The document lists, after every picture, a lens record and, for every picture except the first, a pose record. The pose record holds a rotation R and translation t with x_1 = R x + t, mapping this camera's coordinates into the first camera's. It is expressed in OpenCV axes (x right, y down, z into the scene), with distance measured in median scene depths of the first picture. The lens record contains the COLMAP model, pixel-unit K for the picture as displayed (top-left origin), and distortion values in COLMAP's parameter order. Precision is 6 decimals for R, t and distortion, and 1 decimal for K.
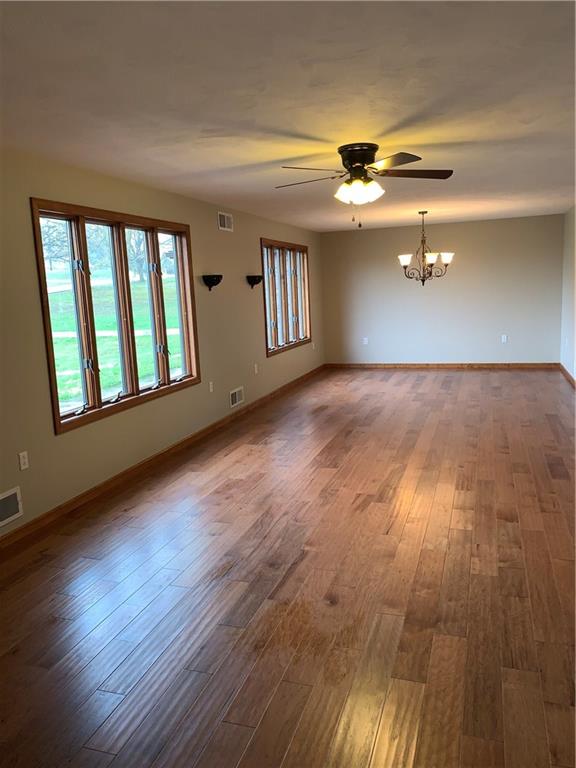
lens RADIAL K [[585.8, 0, 288.0], [0, 585.8, 384.0], [0, 0, 1]] dist [0.069319, -0.102017]
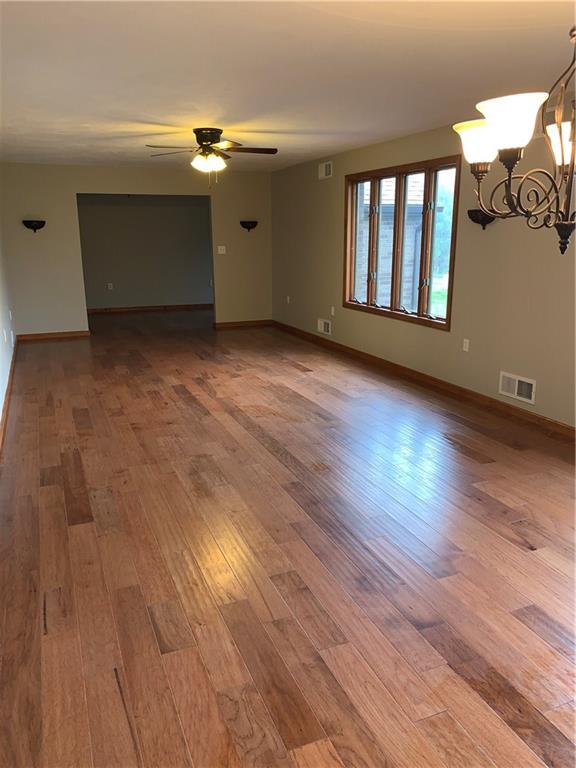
lens RADIAL K [[585.8, 0, 288.0], [0, 585.8, 384.0], [0, 0, 1]] dist [0.069319, -0.102017]
pose [[-0.754008, 0.214348, -0.620908, 0.773105], [-0.066705, 0.915387, 0.397011, -0.338834], [0.653470, 0.340767, -0.675911, 1.821080]]
